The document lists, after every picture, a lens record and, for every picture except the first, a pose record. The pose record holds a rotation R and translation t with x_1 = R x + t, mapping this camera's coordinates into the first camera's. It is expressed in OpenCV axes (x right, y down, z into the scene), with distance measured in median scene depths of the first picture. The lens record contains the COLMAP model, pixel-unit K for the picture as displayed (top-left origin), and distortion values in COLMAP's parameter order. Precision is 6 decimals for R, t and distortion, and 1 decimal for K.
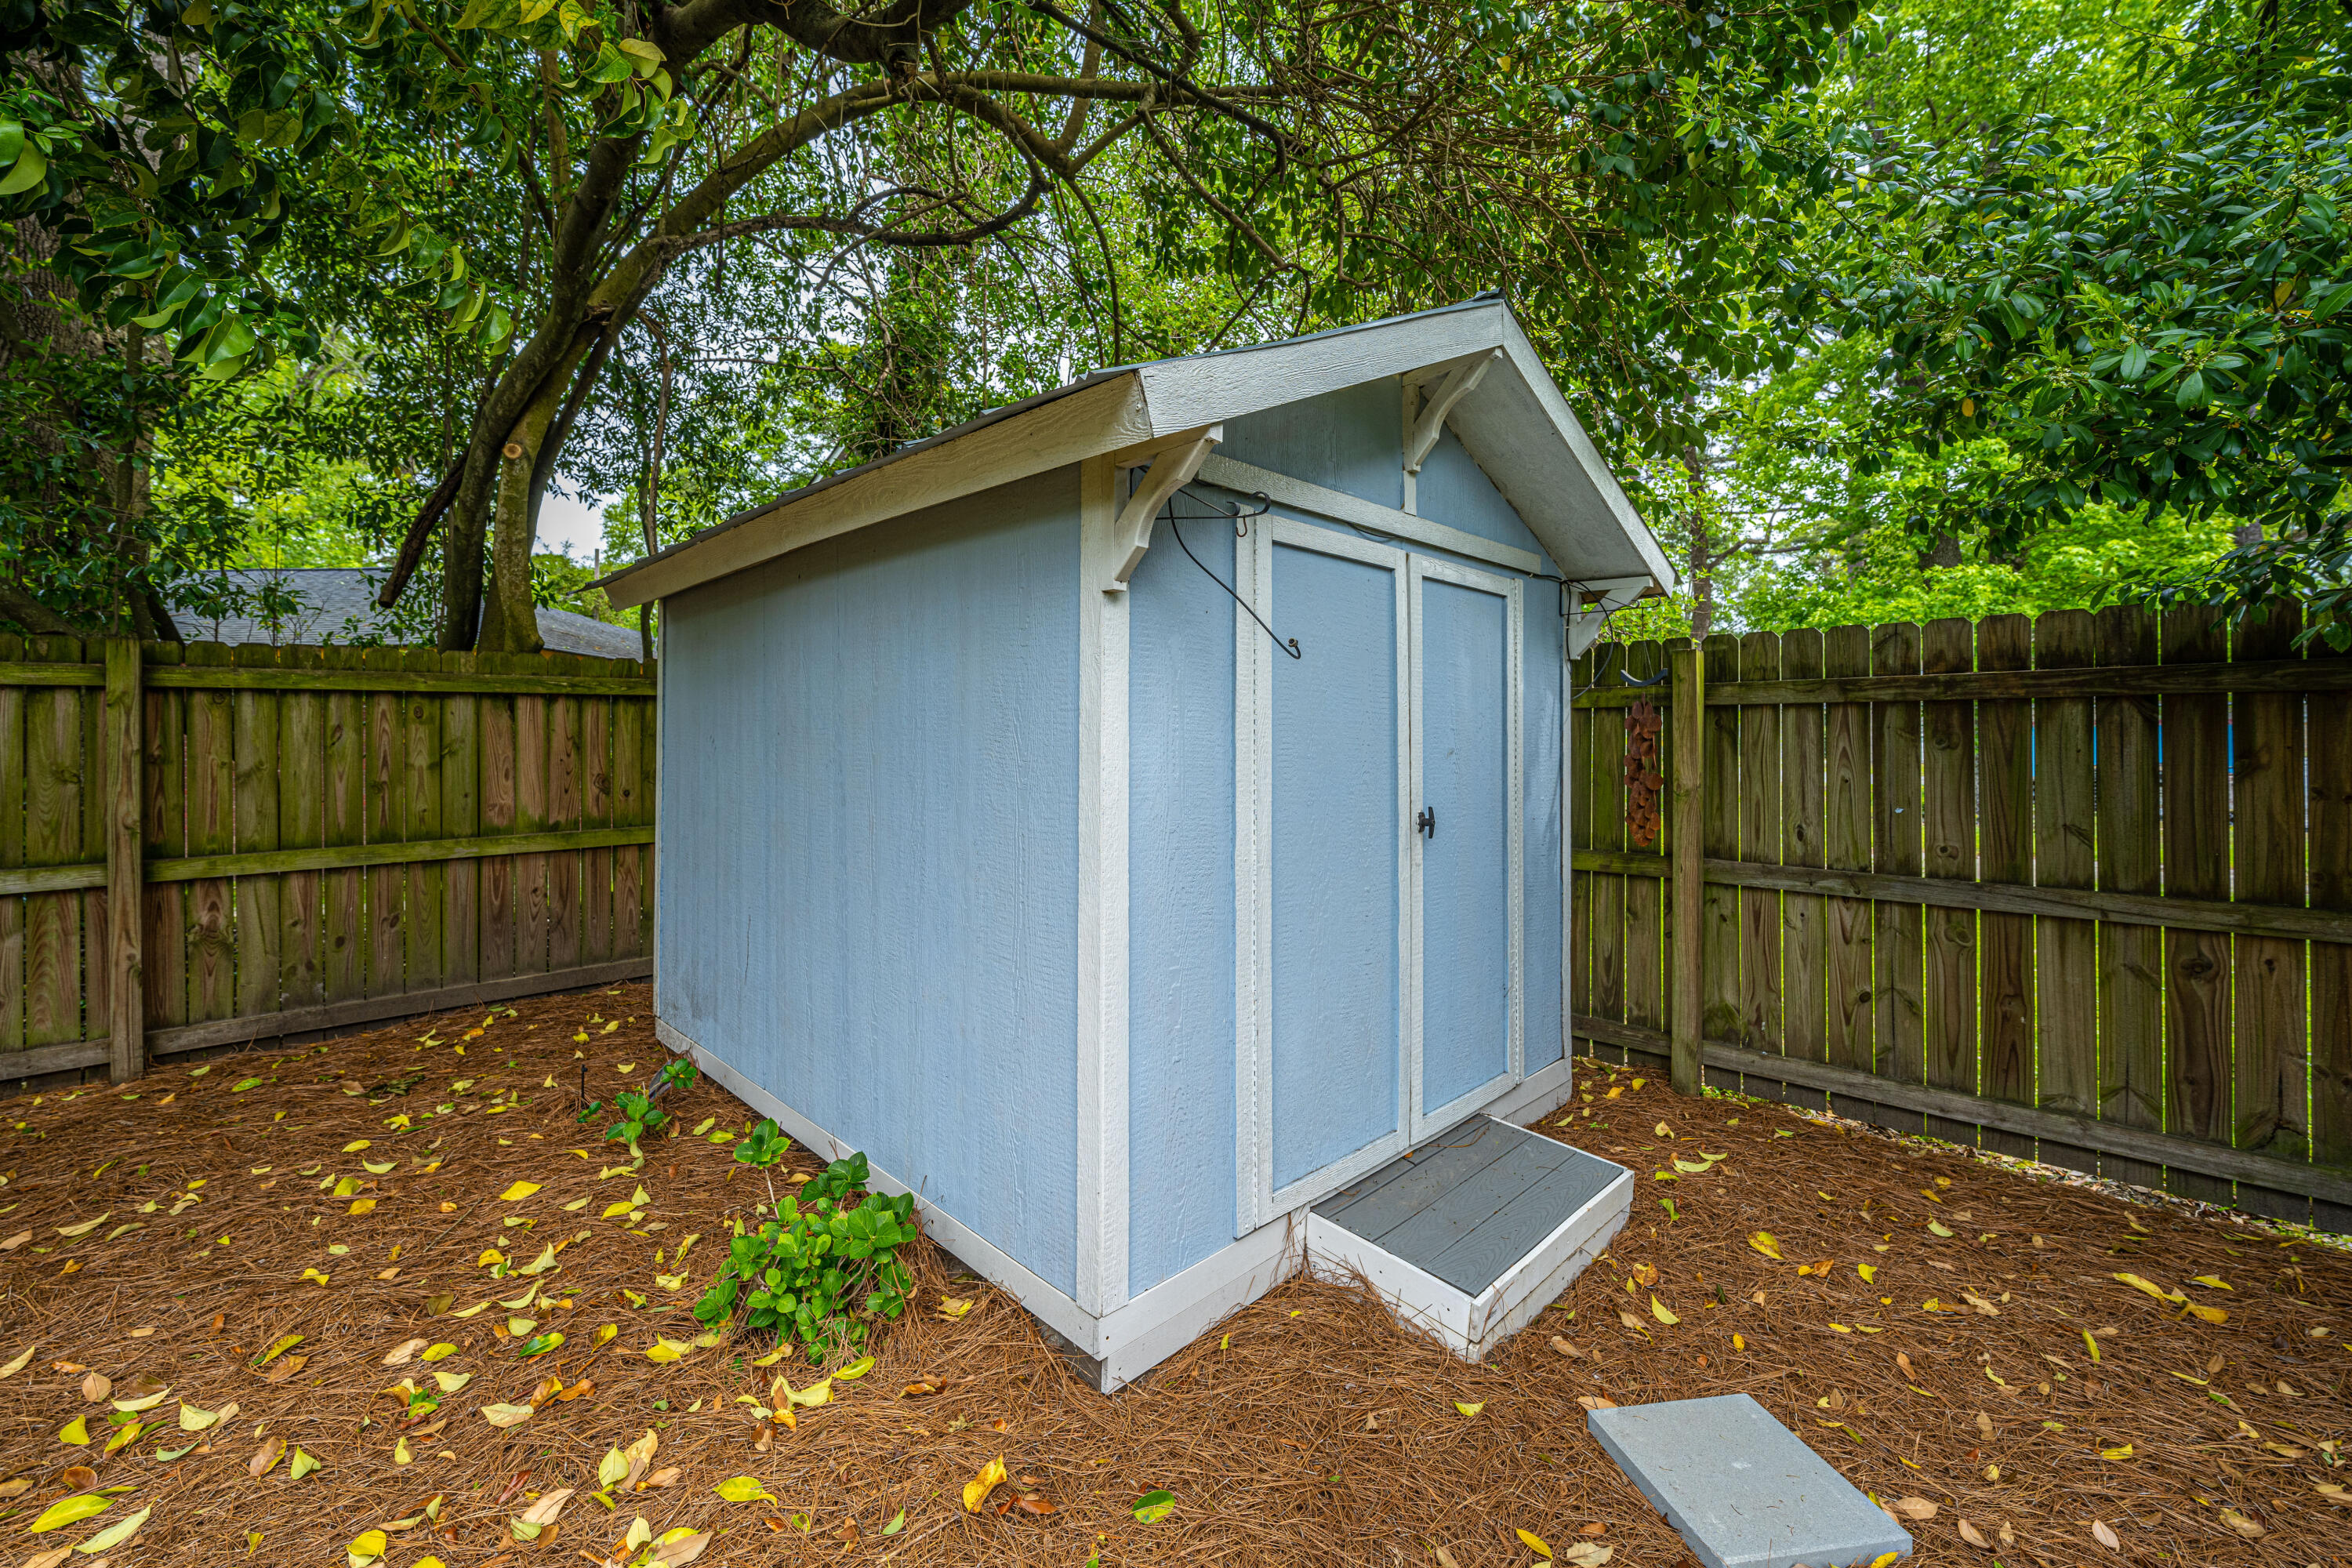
lens RADIAL K [[956.9, 0, 1169.8], [0, 956.9, 728.9], [0, 0, 1]] dist [-0.000166, 0.000003]
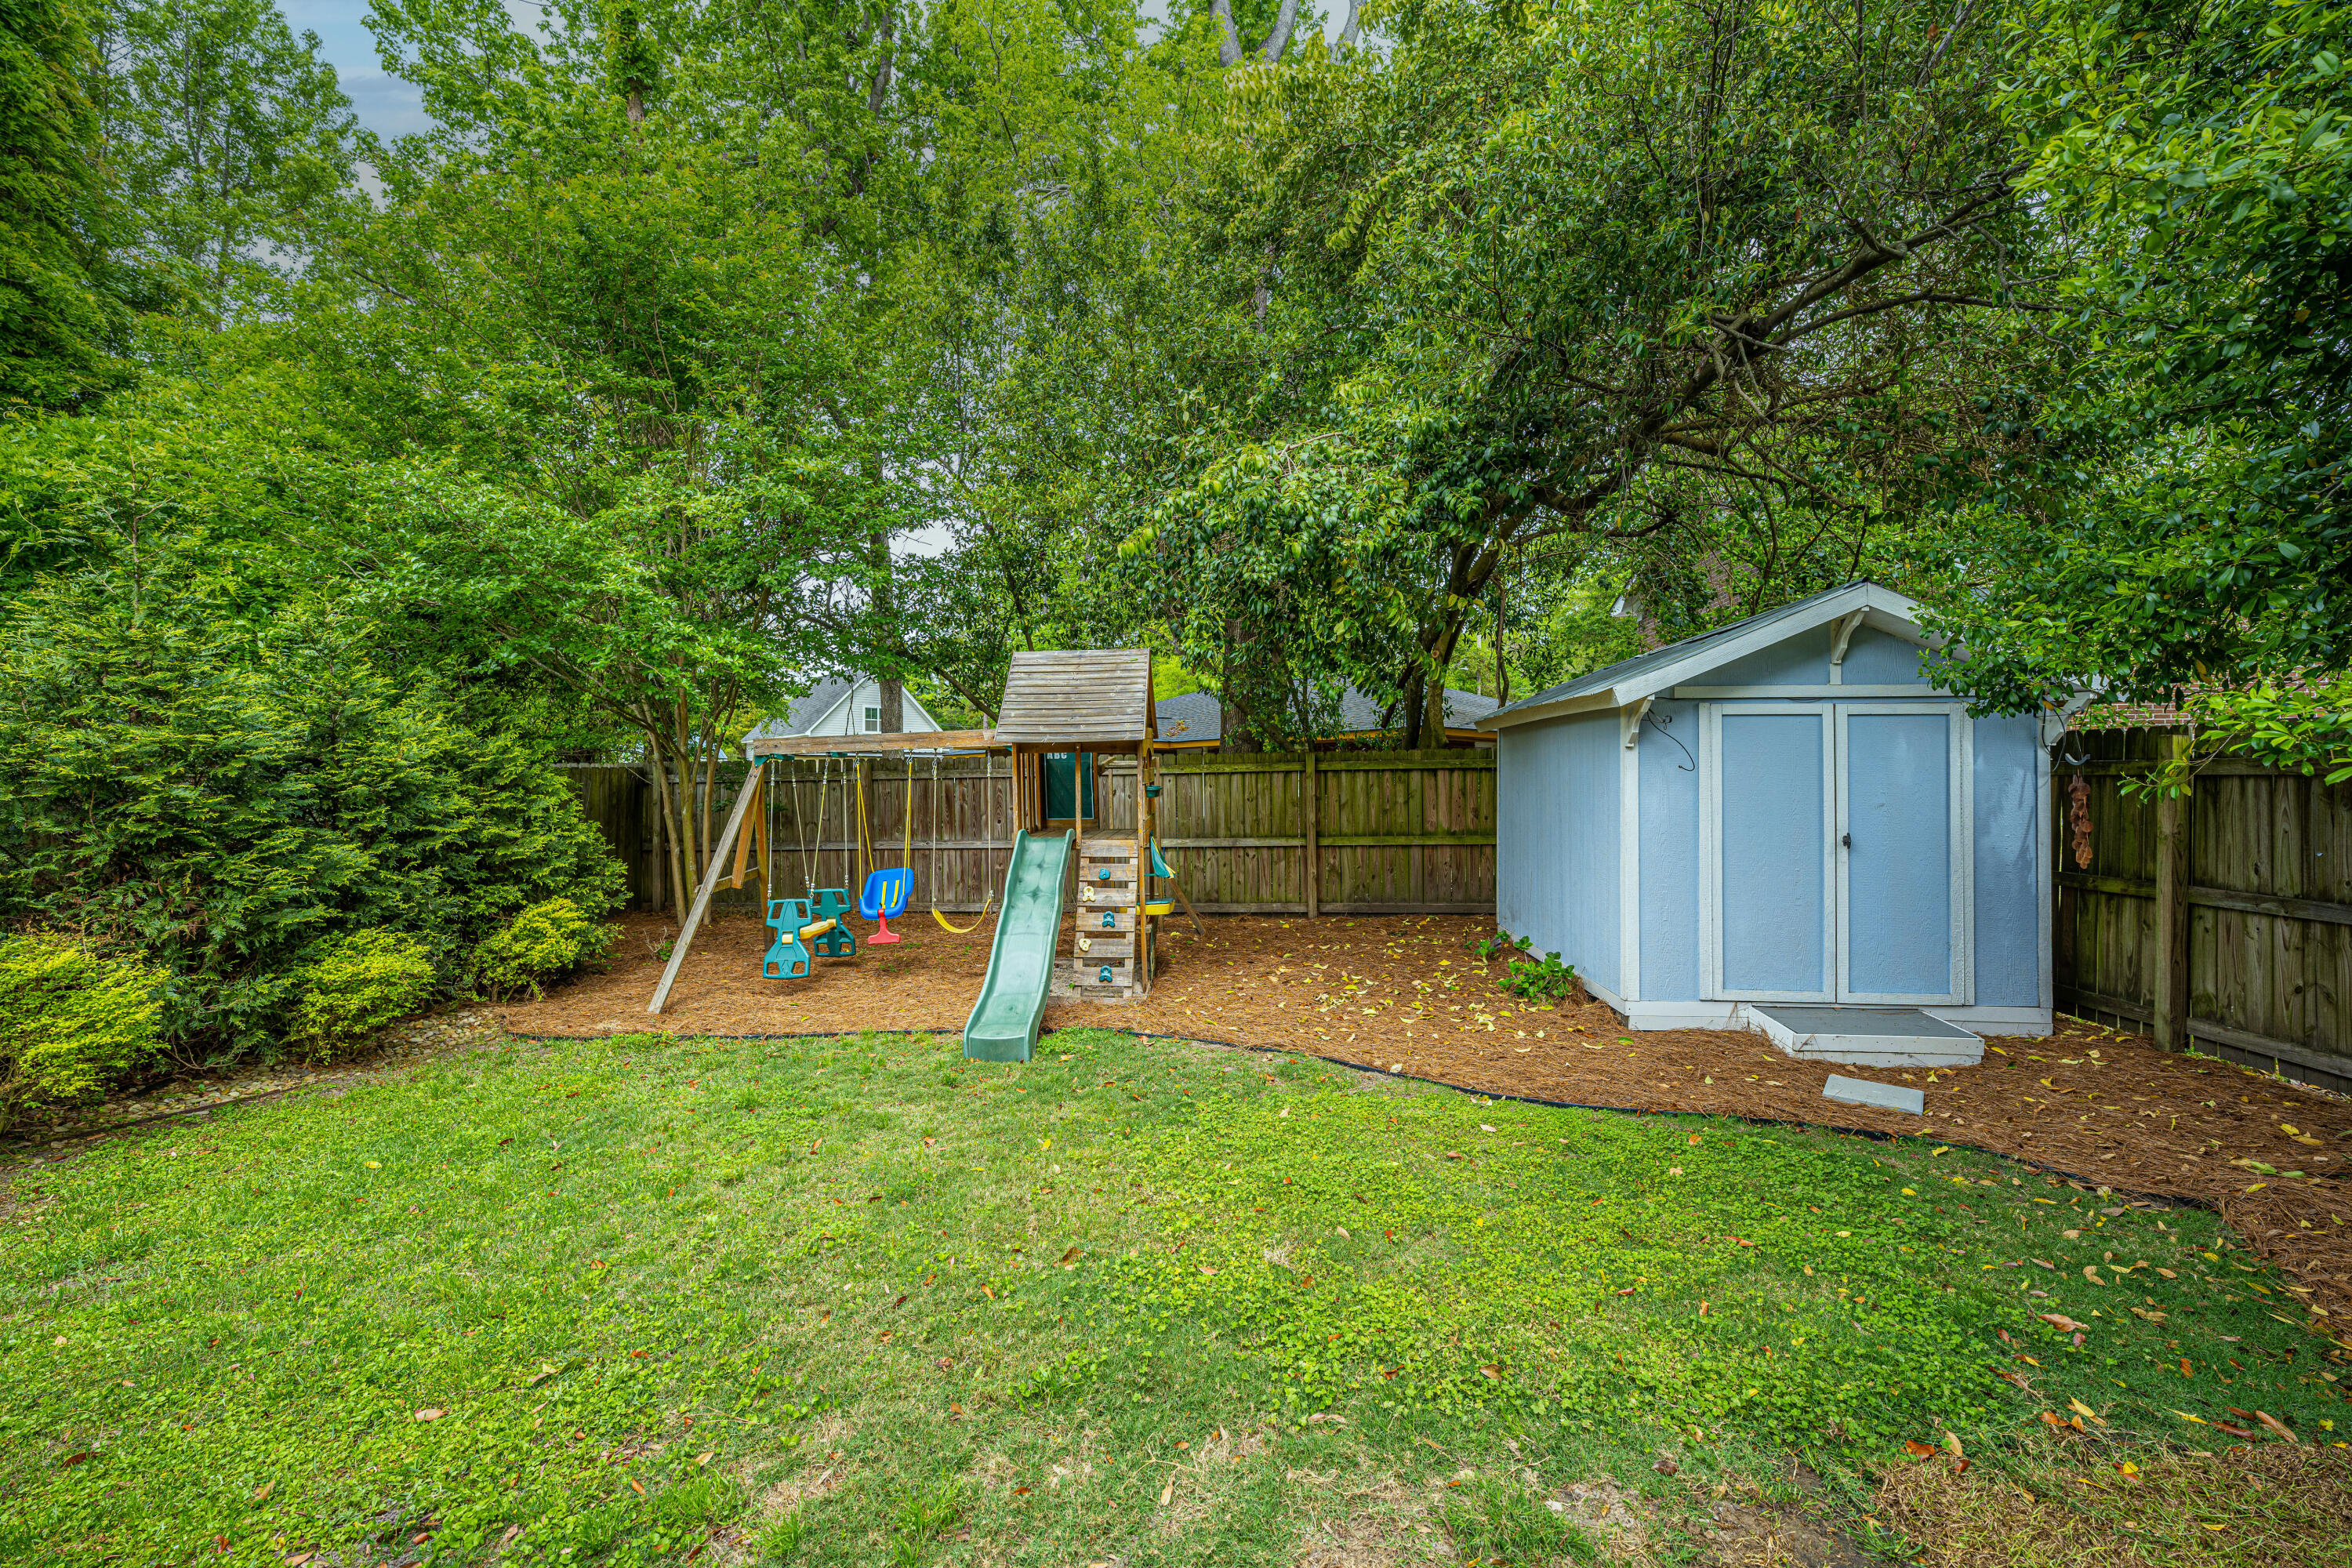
lens RADIAL K [[924.1, 0, 1174.2], [0, 924.1, 781.4], [0, 0, 1]] dist [0.000230, -0.000019]
pose [[0.651870, -0.000077, -0.758331, 0.651061], [0.009822, 0.999917, 0.008342, -0.043120], [0.758267, -0.012886, 0.651816, -1.035310]]
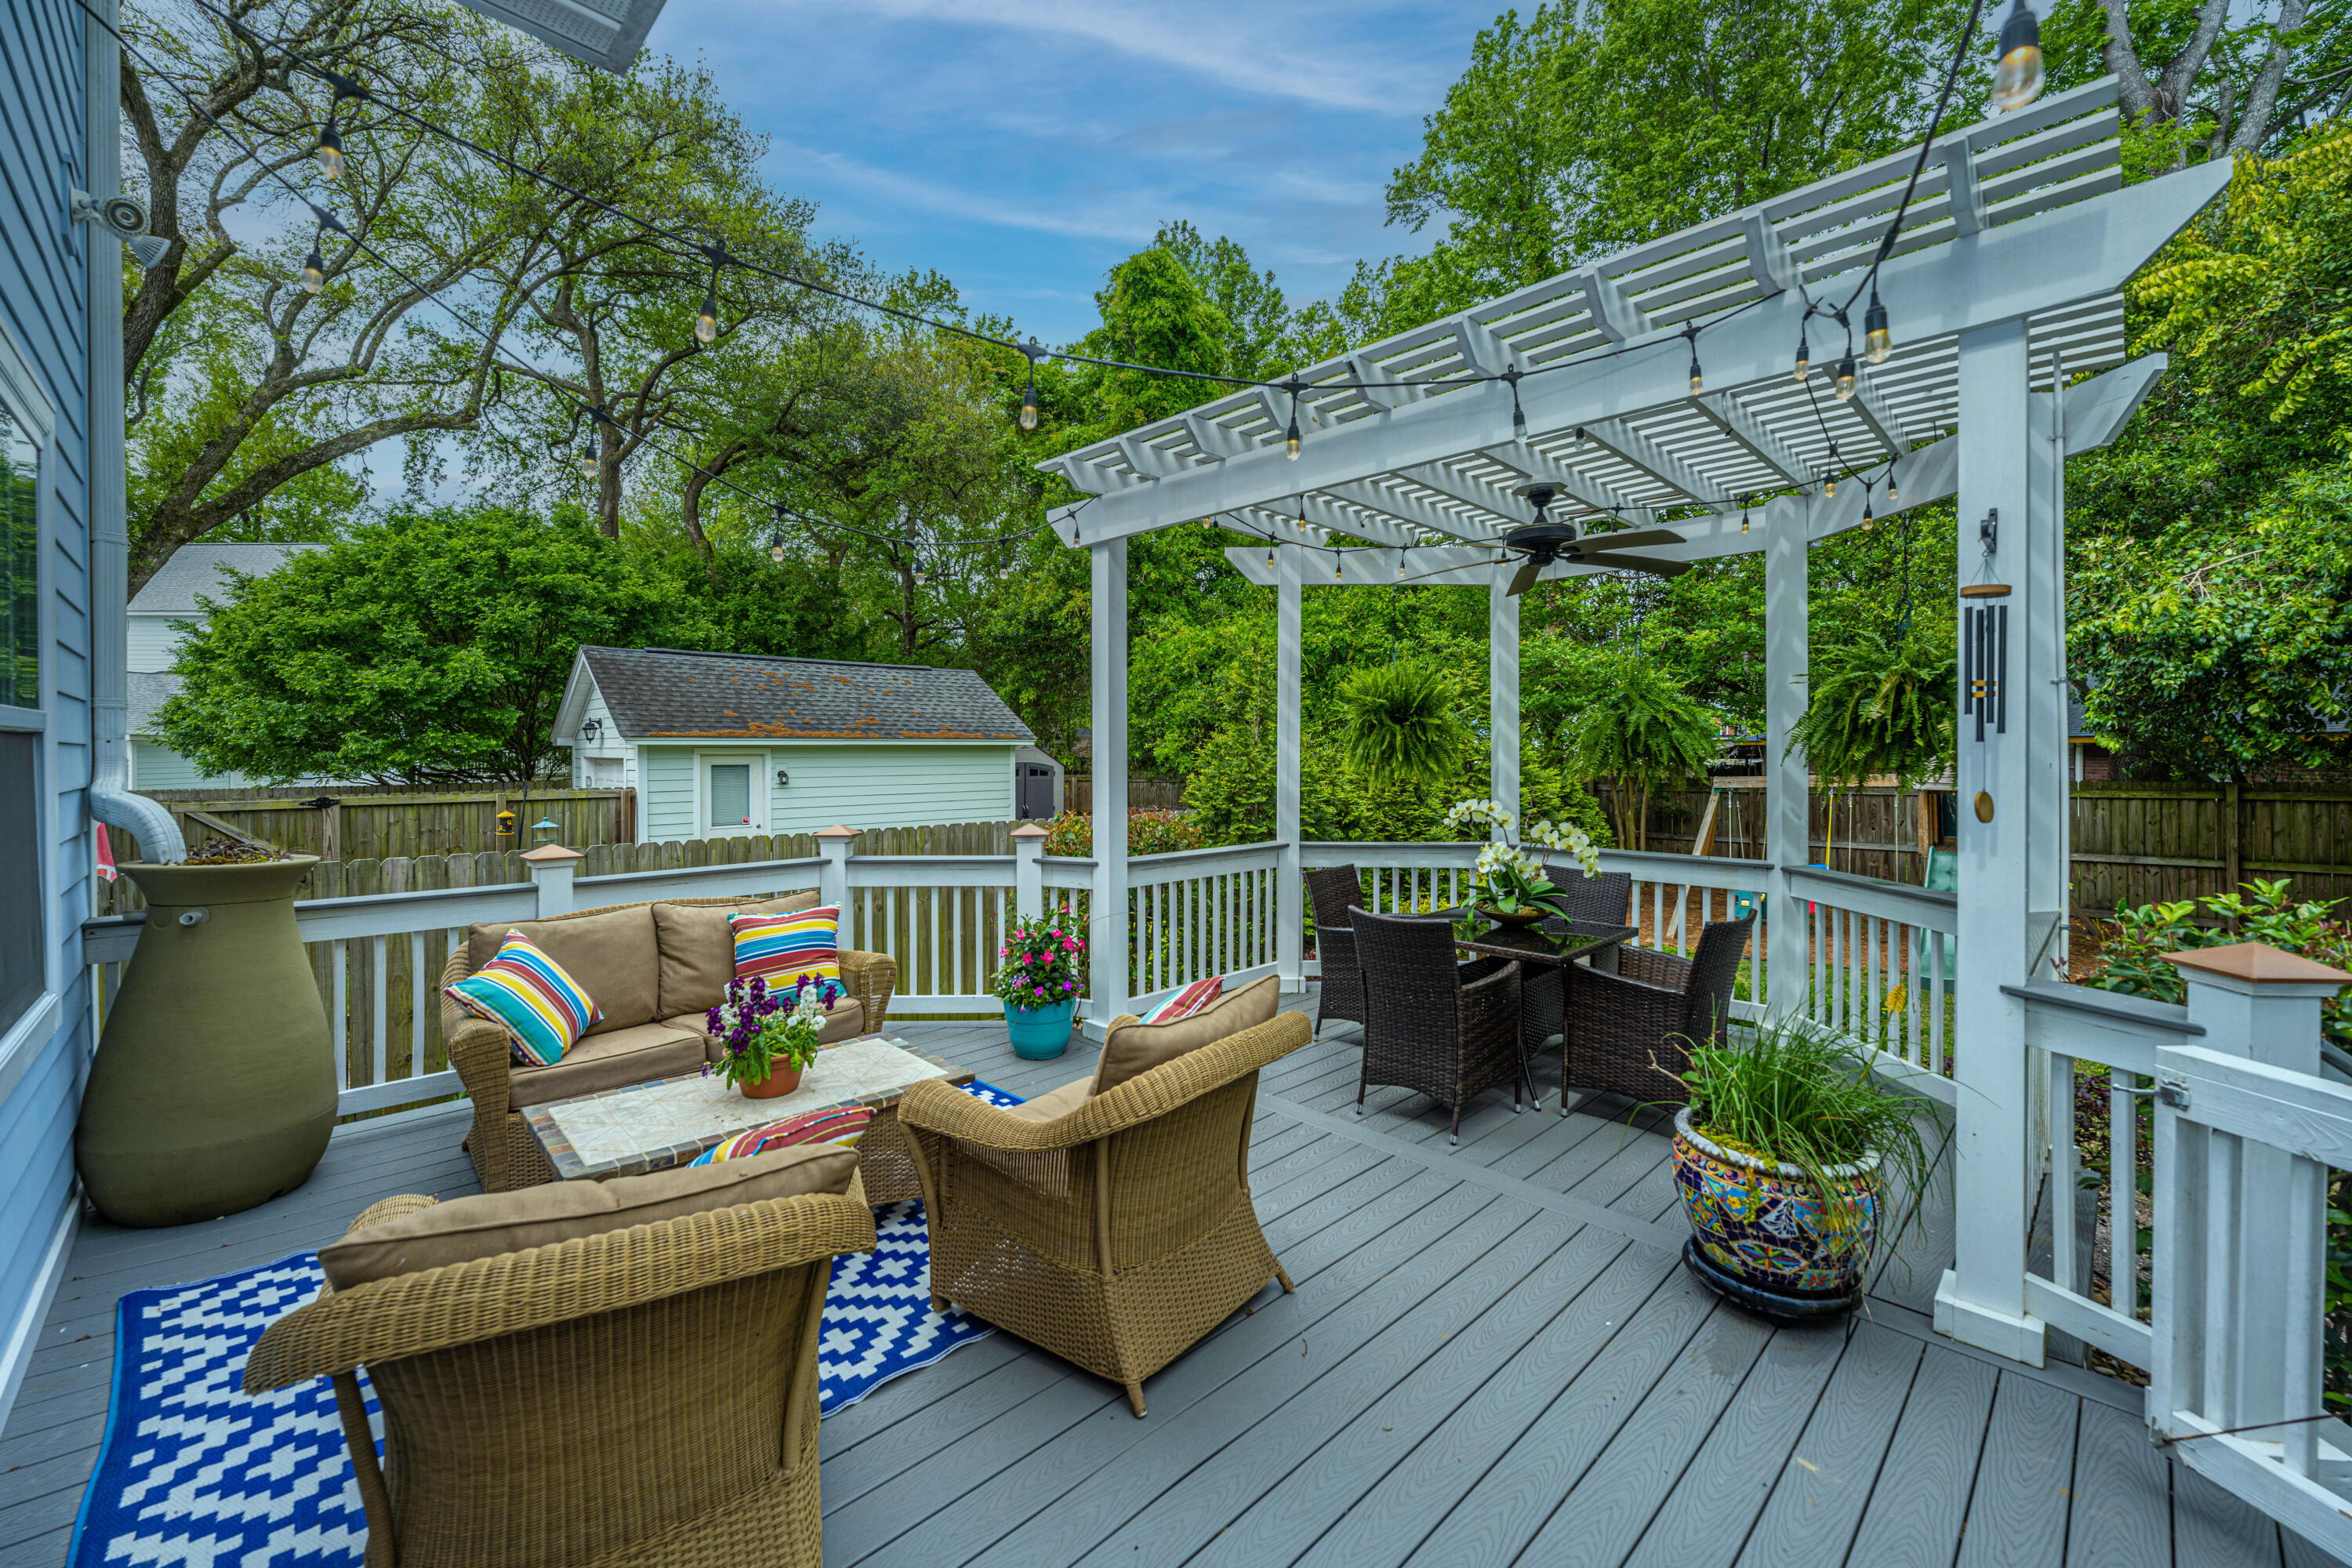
lens RADIAL K [[942.8, 0, 1177.0], [0, 942.8, 754.7], [0, 0, 1]] dist [0.001177, 0.000321]
pose [[-0.004135, 0.006530, -0.999970, 1.947499], [0.006432, 0.999958, 0.006504, -0.241239], [0.999971, -0.006405, -0.004177, -2.387597]]
